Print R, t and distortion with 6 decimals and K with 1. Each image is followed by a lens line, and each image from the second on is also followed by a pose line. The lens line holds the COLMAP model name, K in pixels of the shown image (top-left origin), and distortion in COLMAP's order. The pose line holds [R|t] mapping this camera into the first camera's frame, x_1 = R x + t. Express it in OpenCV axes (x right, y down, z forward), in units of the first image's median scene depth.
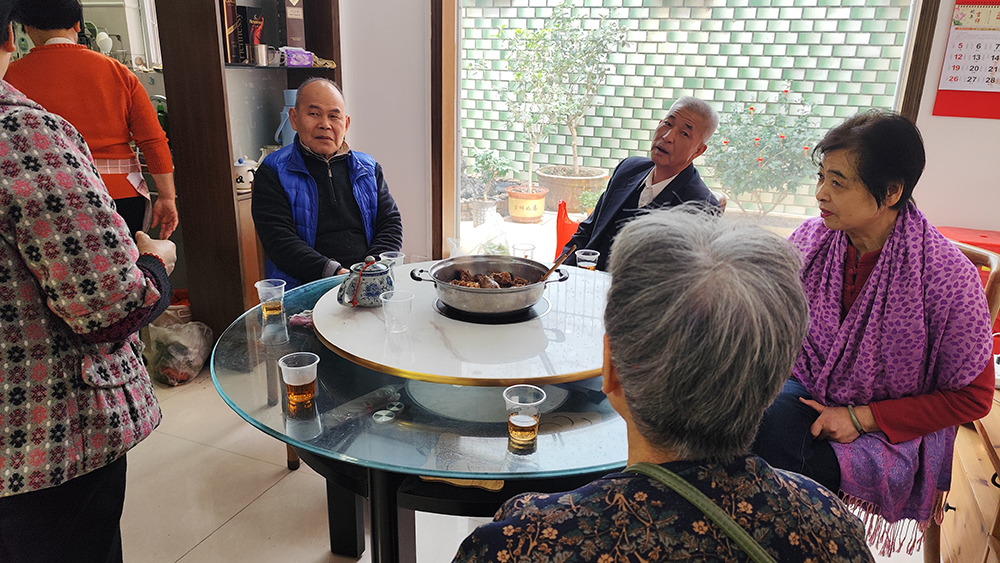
lens RADIAL K [[705.1, 0, 515.9], [0, 705.1, 279.1], [0, 0, 1]] dist [0.046719, -0.005606]
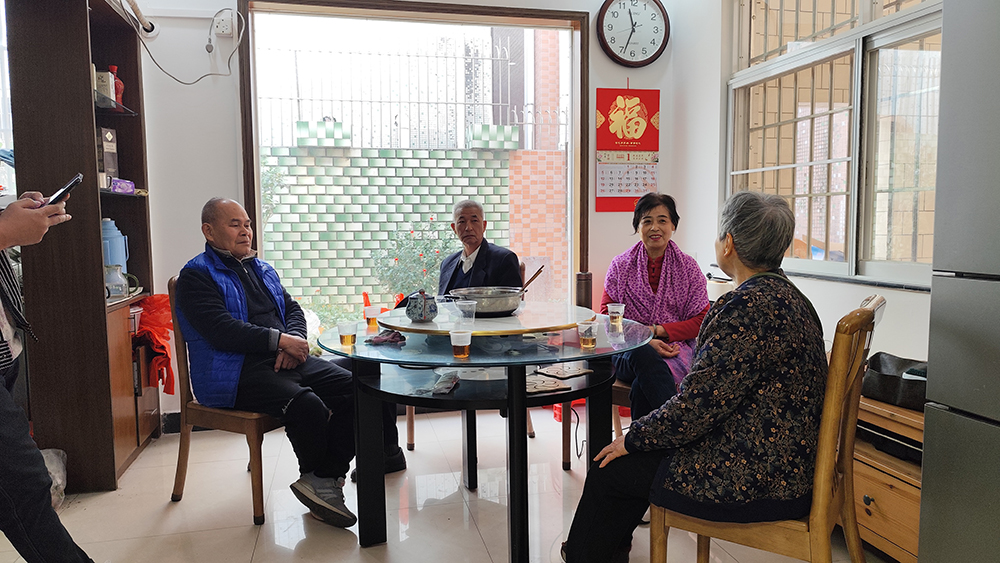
lens RADIAL K [[692.1, 0, 500.0], [0, 692.1, 281.5], [0, 0, 1]] dist [0.079488, -0.076650]
pose [[0.826659, -0.089472, 0.555544, -0.196227], [0.198566, 0.970149, -0.139224, 0.041496], [-0.526504, 0.225403, 0.819748, -0.065748]]
